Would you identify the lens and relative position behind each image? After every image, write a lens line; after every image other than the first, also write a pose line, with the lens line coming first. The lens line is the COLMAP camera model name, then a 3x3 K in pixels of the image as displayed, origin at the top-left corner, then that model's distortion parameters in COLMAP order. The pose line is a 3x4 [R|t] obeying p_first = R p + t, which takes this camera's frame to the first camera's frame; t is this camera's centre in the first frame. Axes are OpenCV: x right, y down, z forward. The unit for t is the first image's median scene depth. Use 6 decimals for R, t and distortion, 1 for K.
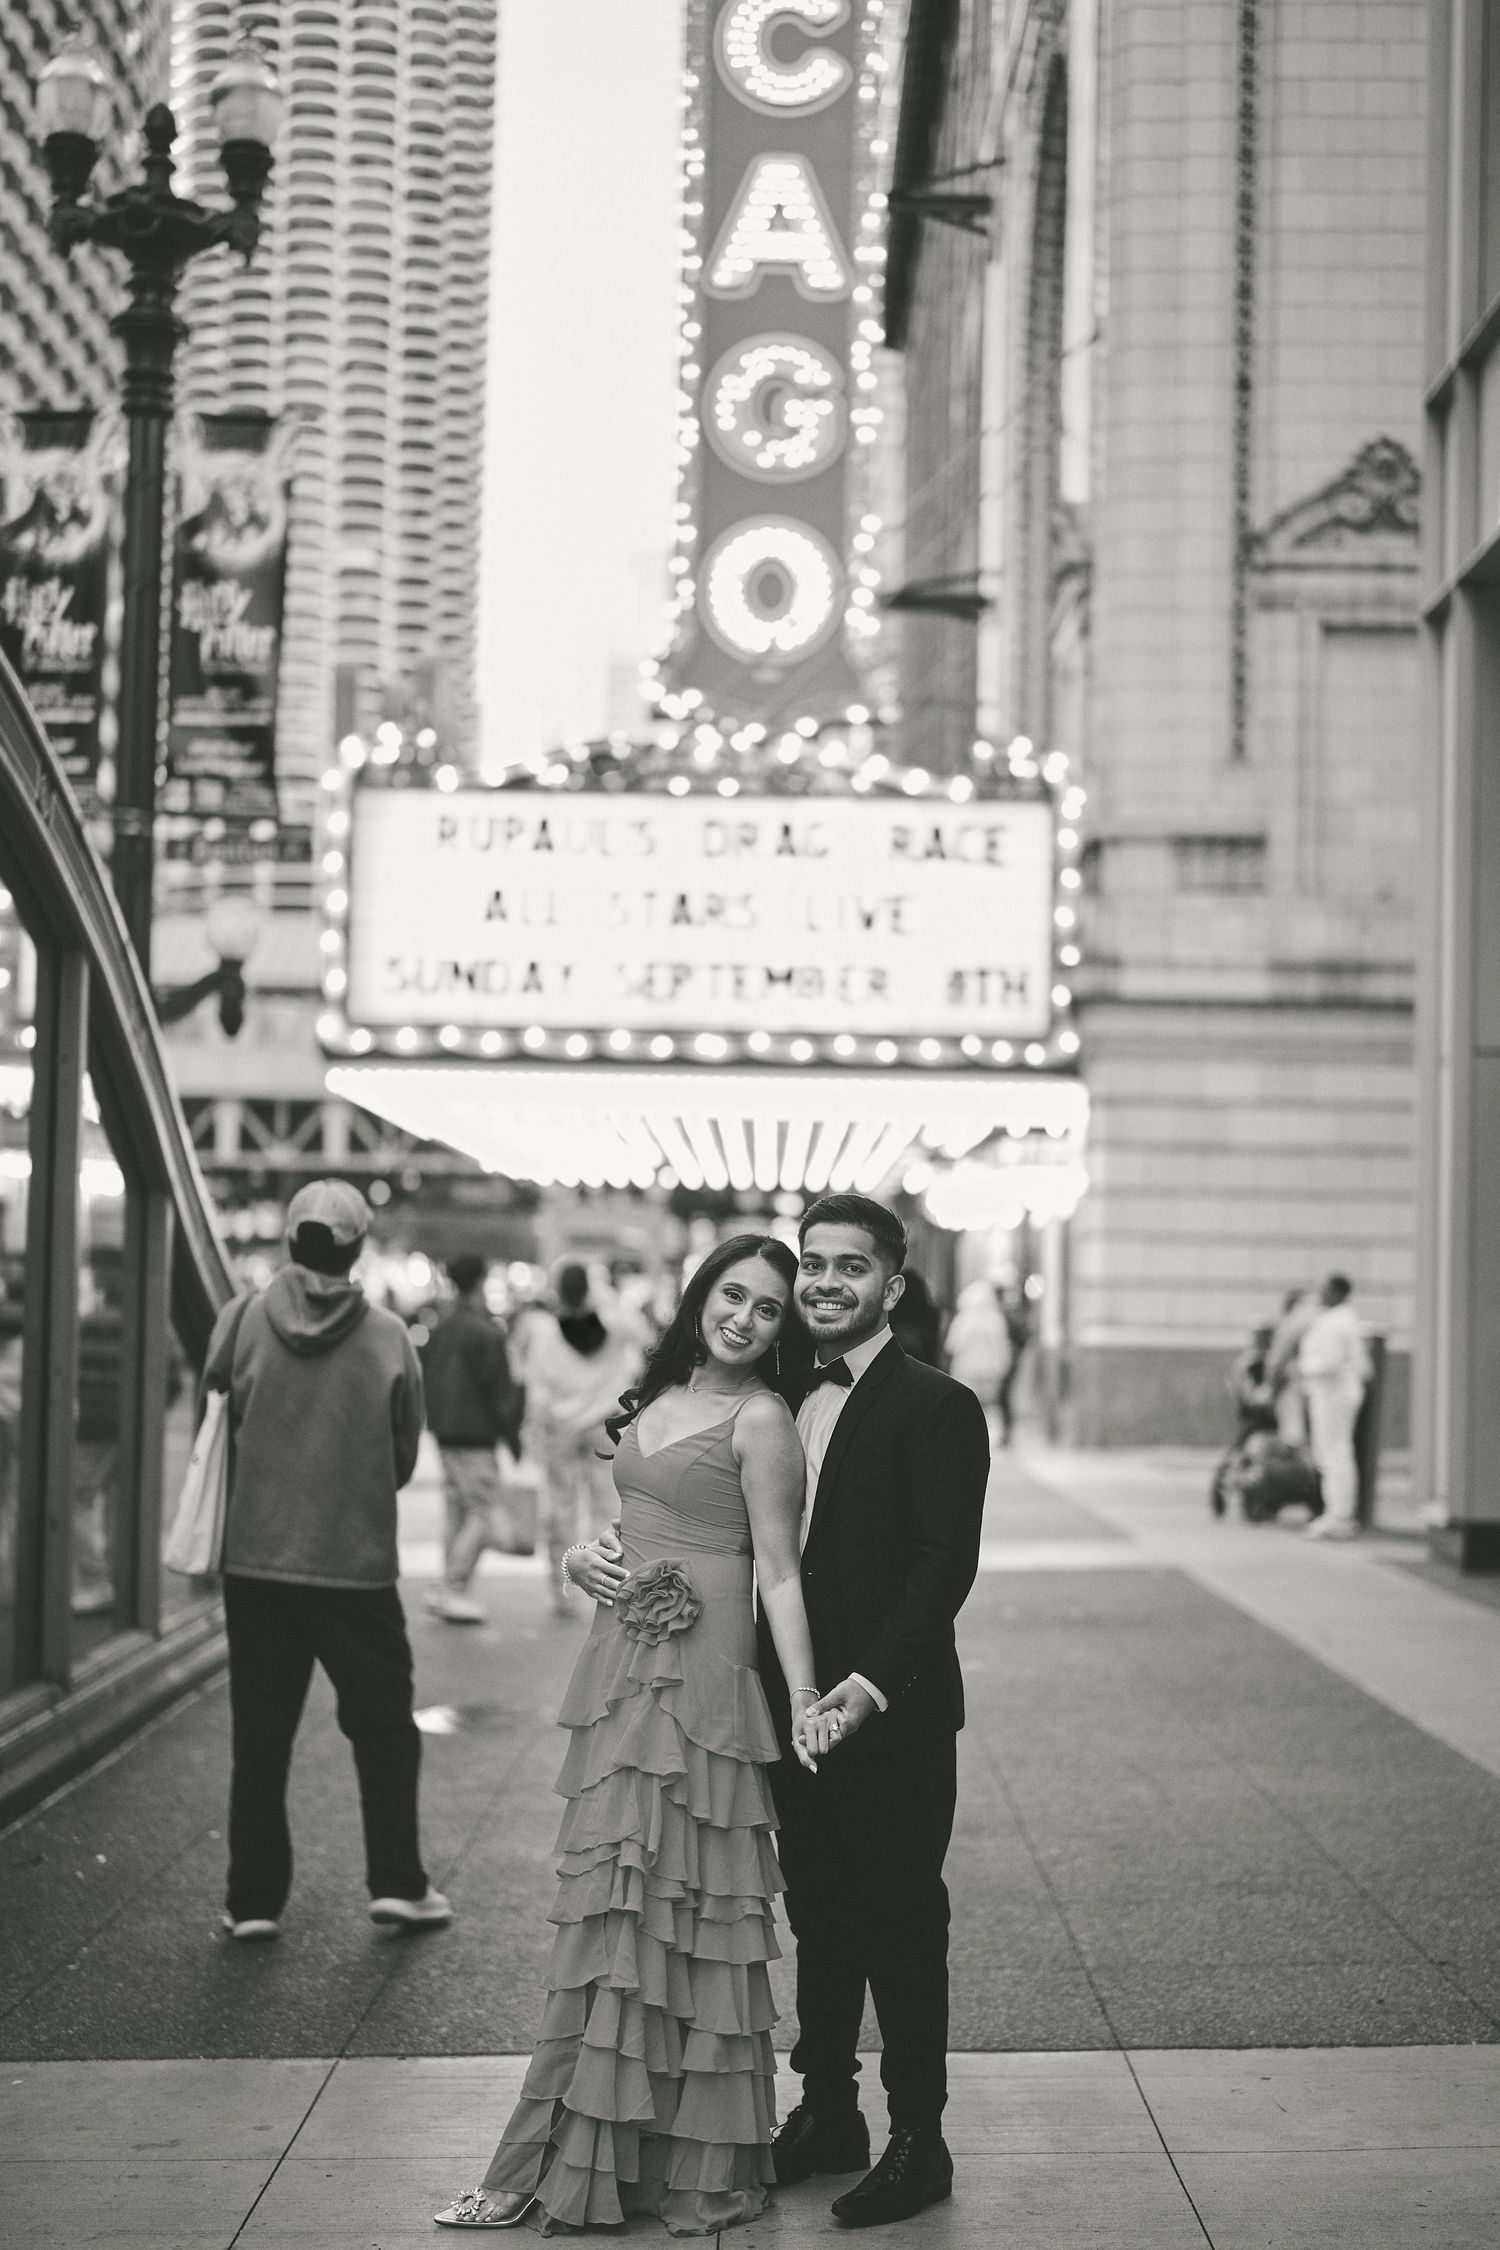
lens RADIAL K [[3209.2, 0, 768.0], [0, 3209.2, 1124.1], [0, 0, 1]] dist [0.005006, 0.021507]
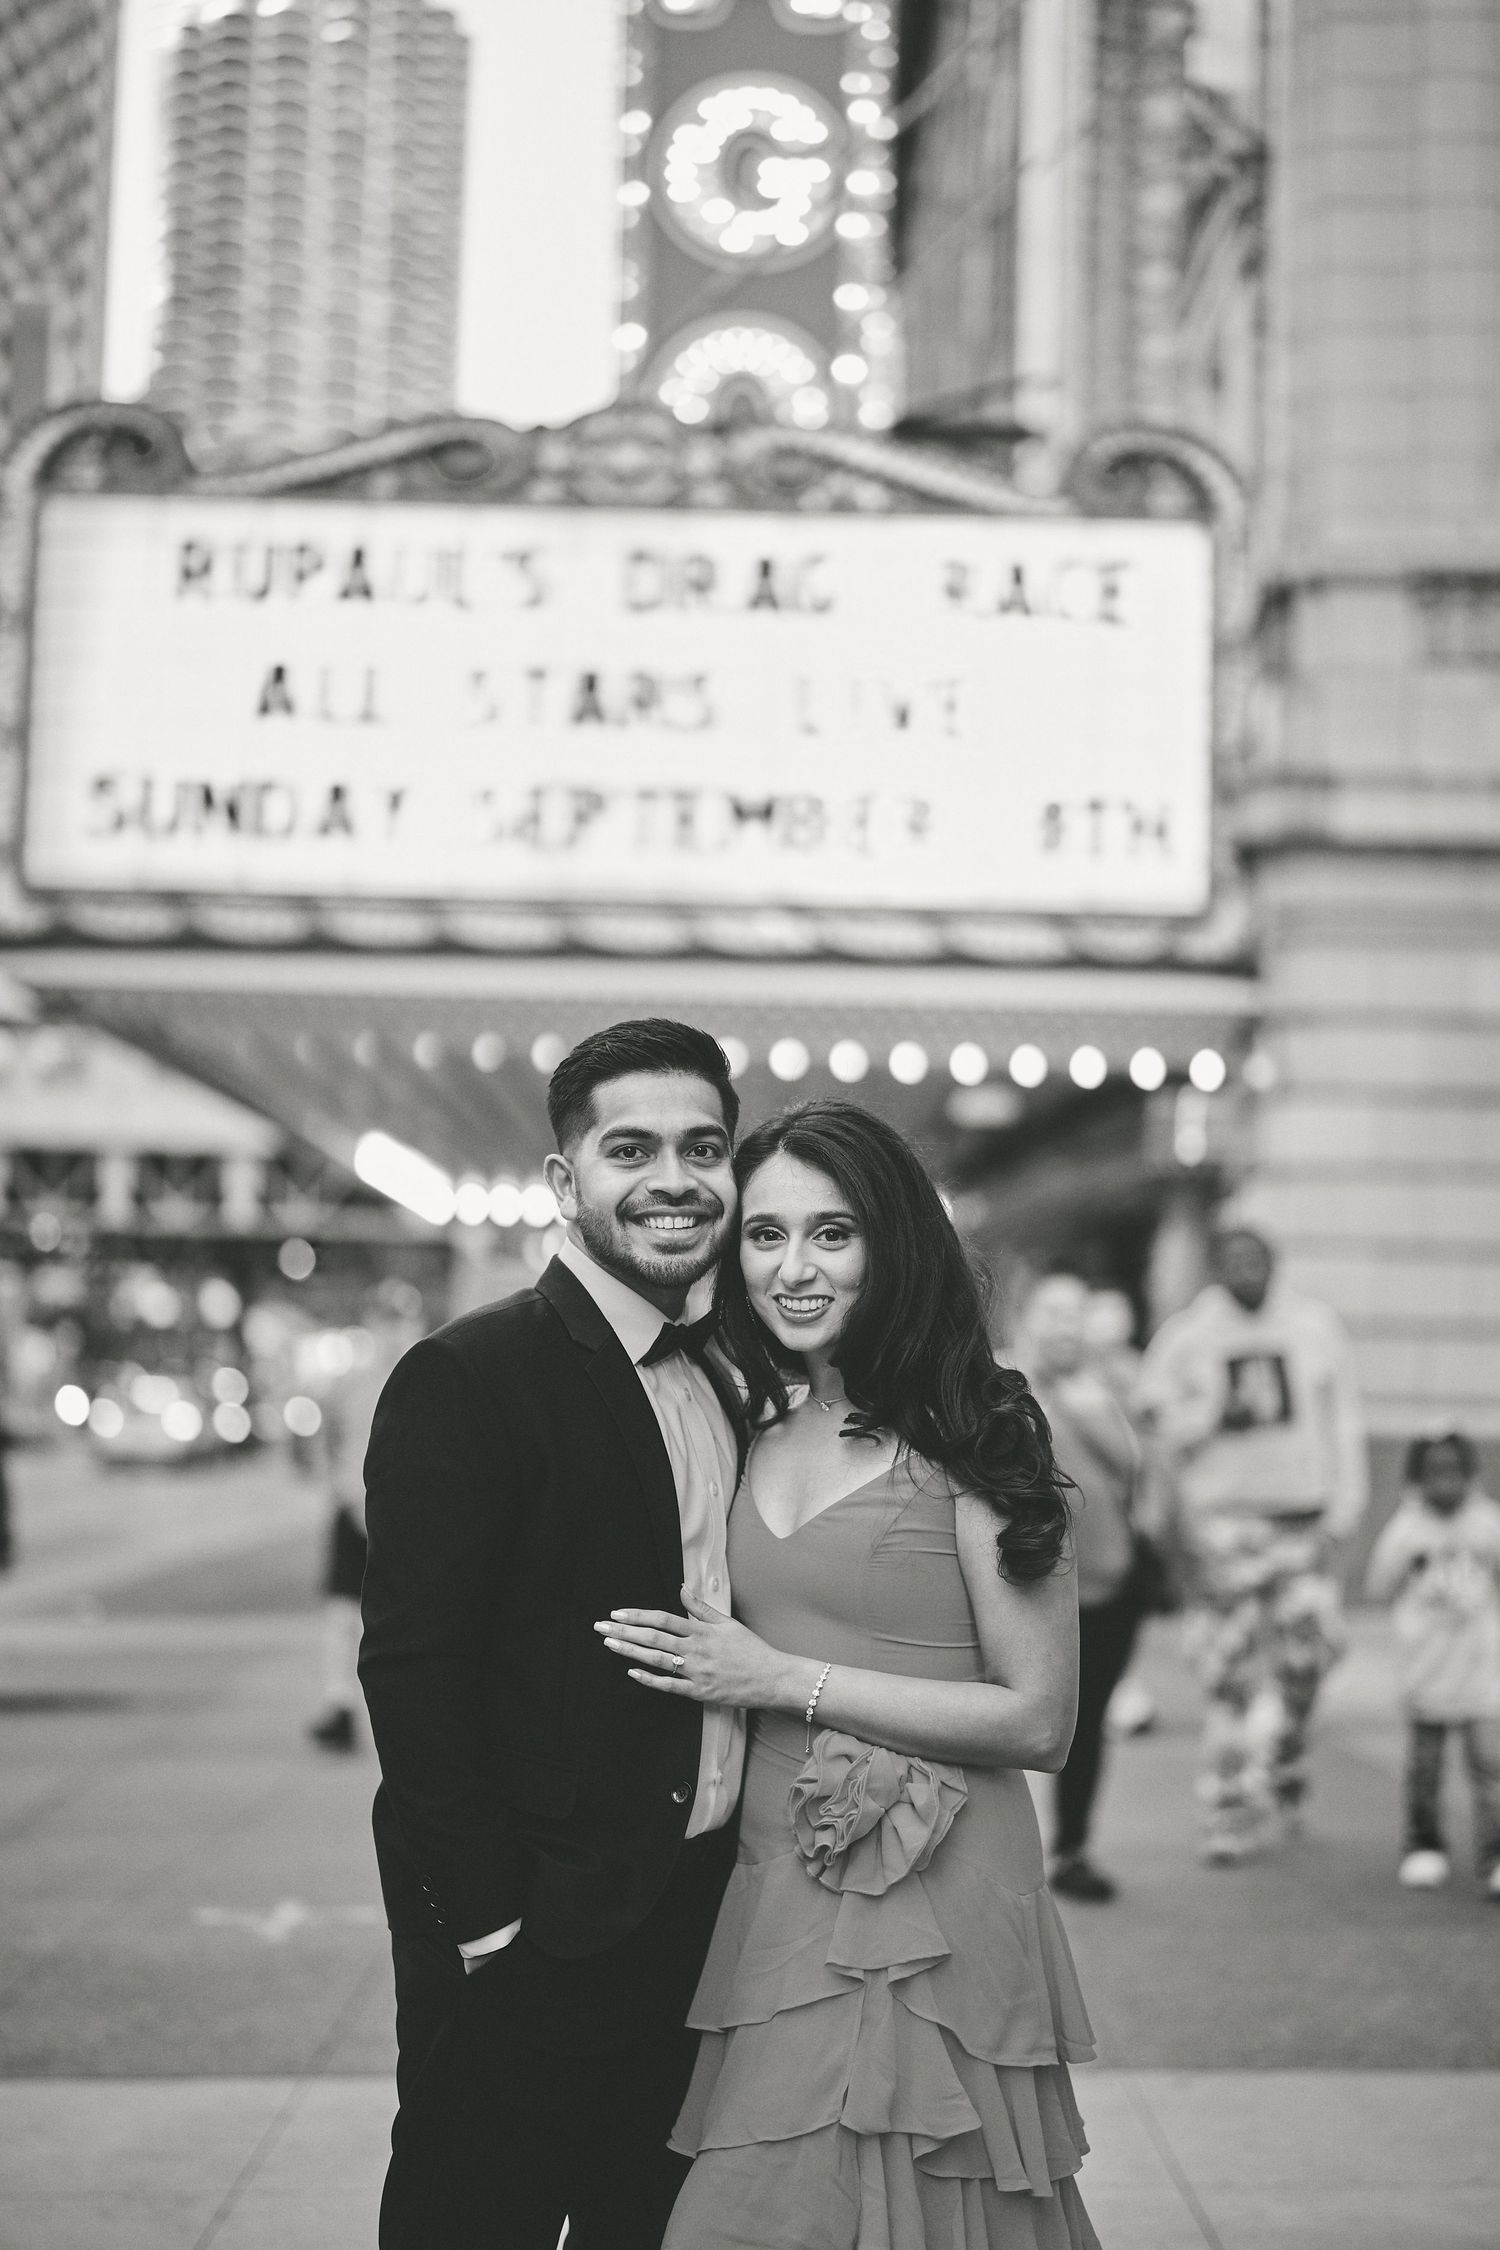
lens RADIAL K [[3123.2, 0, 761.0], [0, 3123.2, 1119.6], [0, 0, 1]] dist [0.004412, 0.052600]
pose [[0.999980, 0.001509, 0.006097, 0.001620], [-0.001316, 0.999499, -0.031613, 0.029412], [-0.006141, 0.031604, 0.999482, 0.422609]]
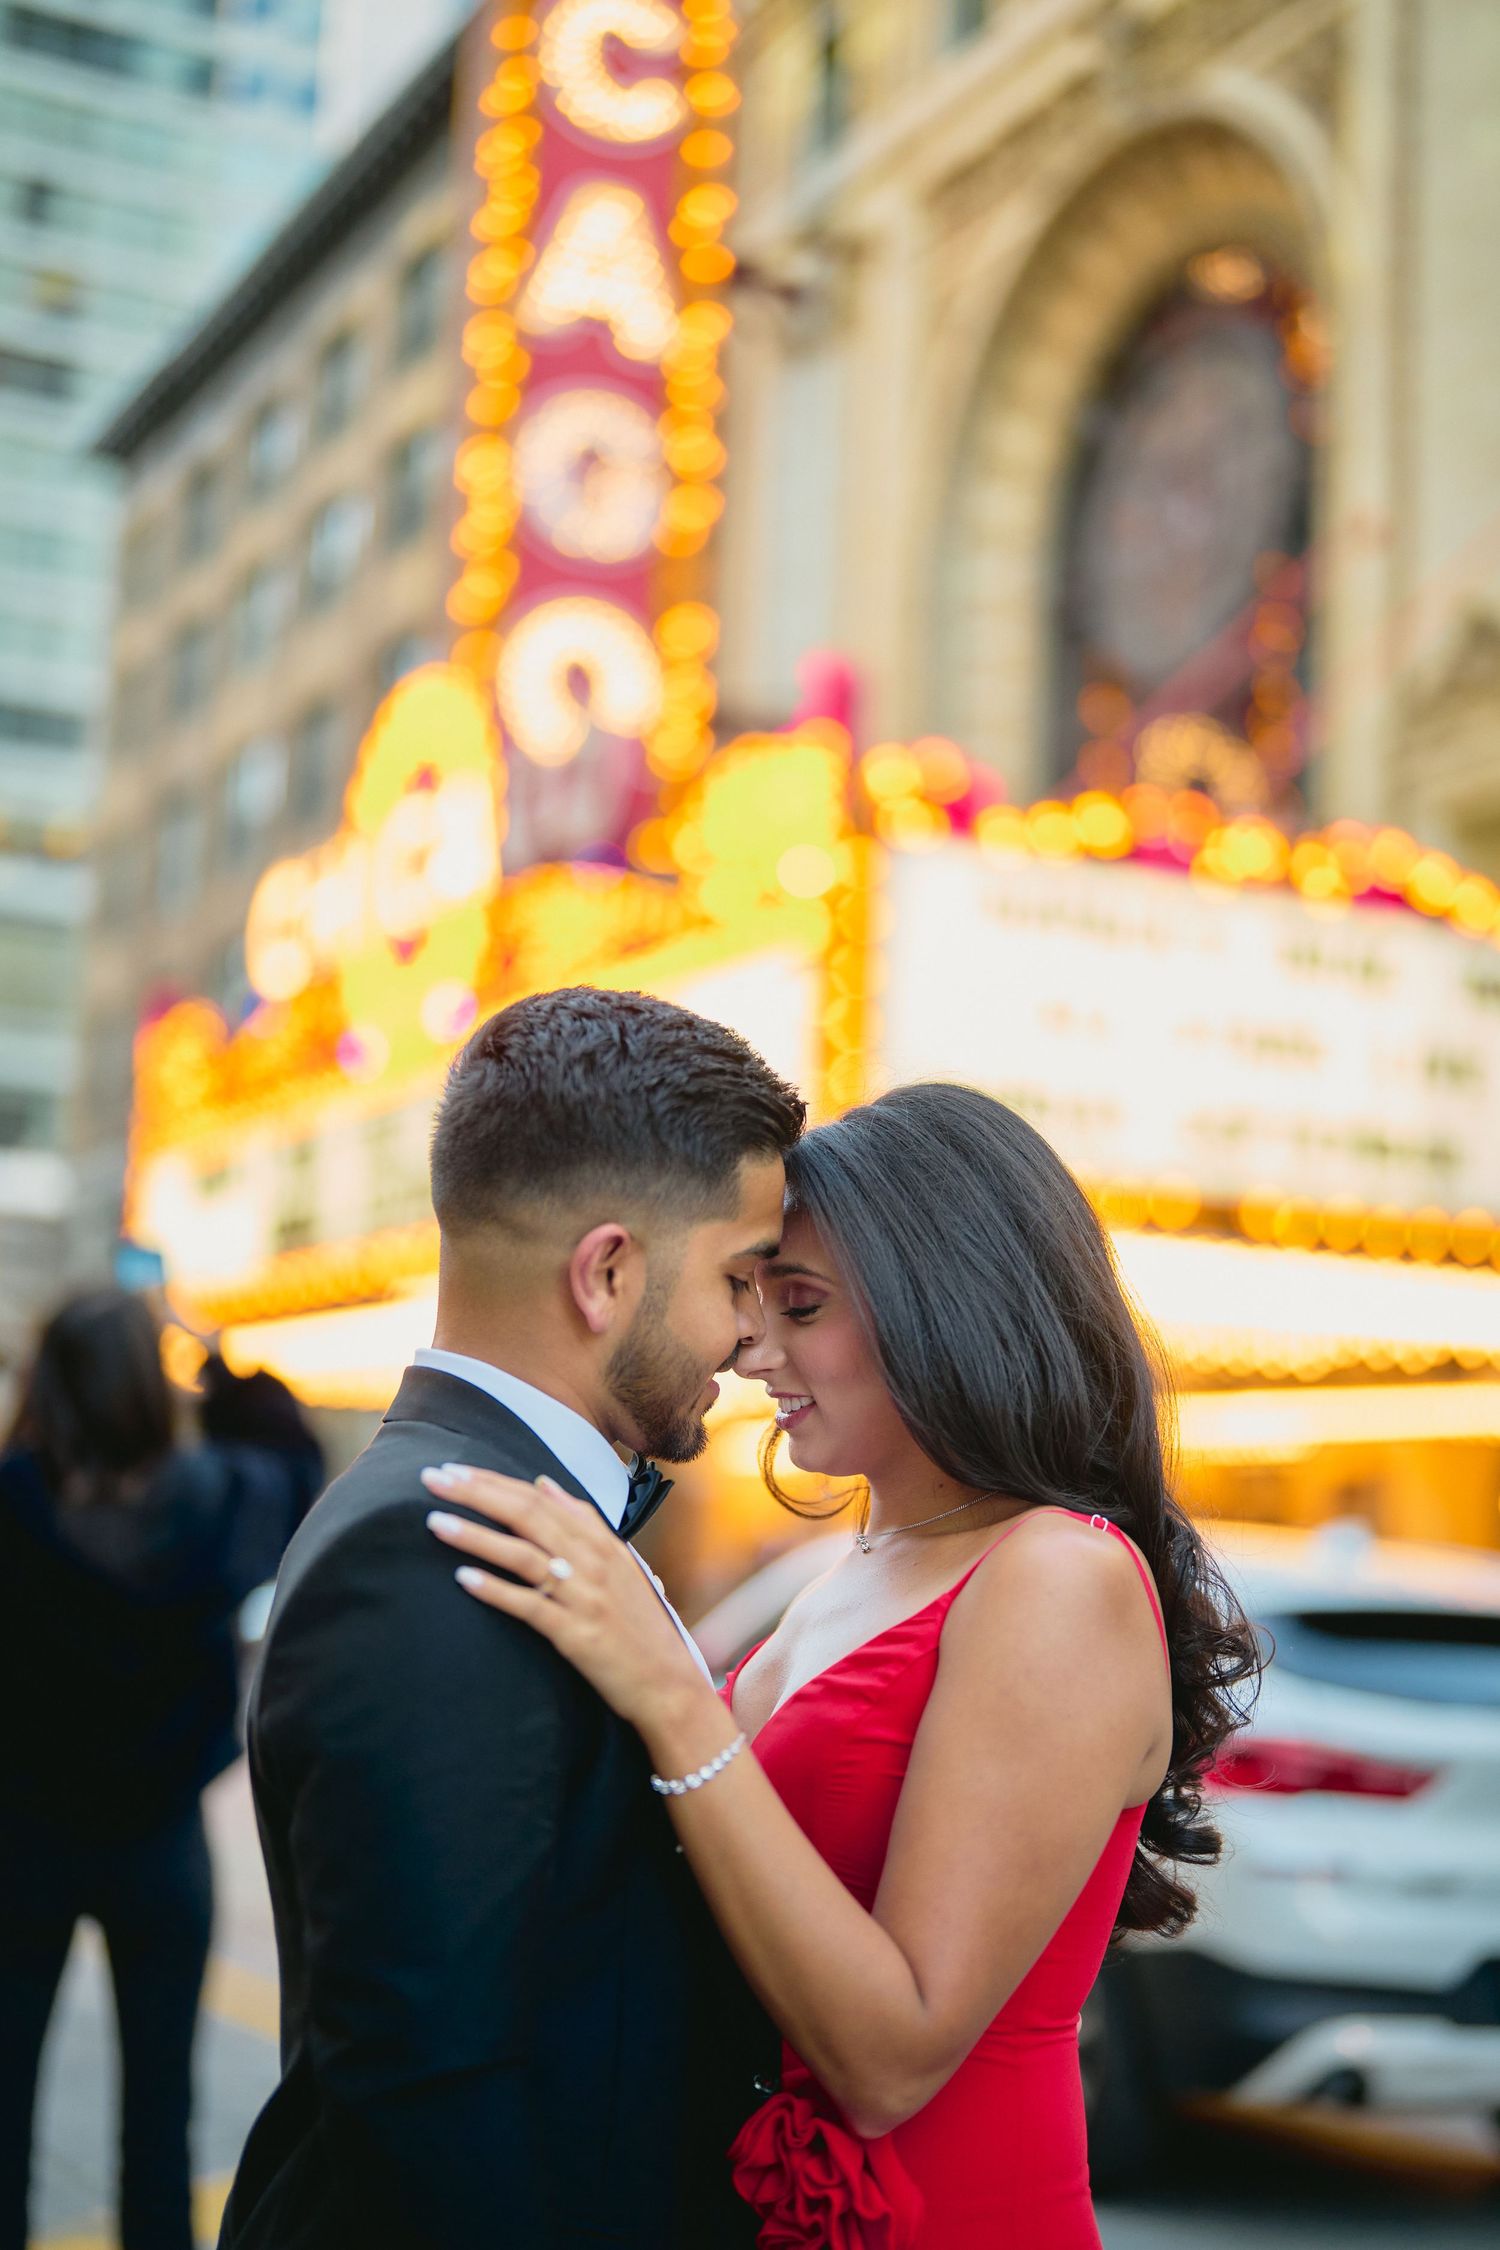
lens RADIAL K [[3110.1, 0, 754.4], [0, 3110.1, 1098.2], [0, 0, 1]] dist [0.003734, 0.045448]
pose [[0.889581, 0.089912, 0.447842, -0.466770], [-0.051435, 0.993917, -0.097378, 0.026970], [-0.453873, 0.063591, 0.888794, 0.391267]]
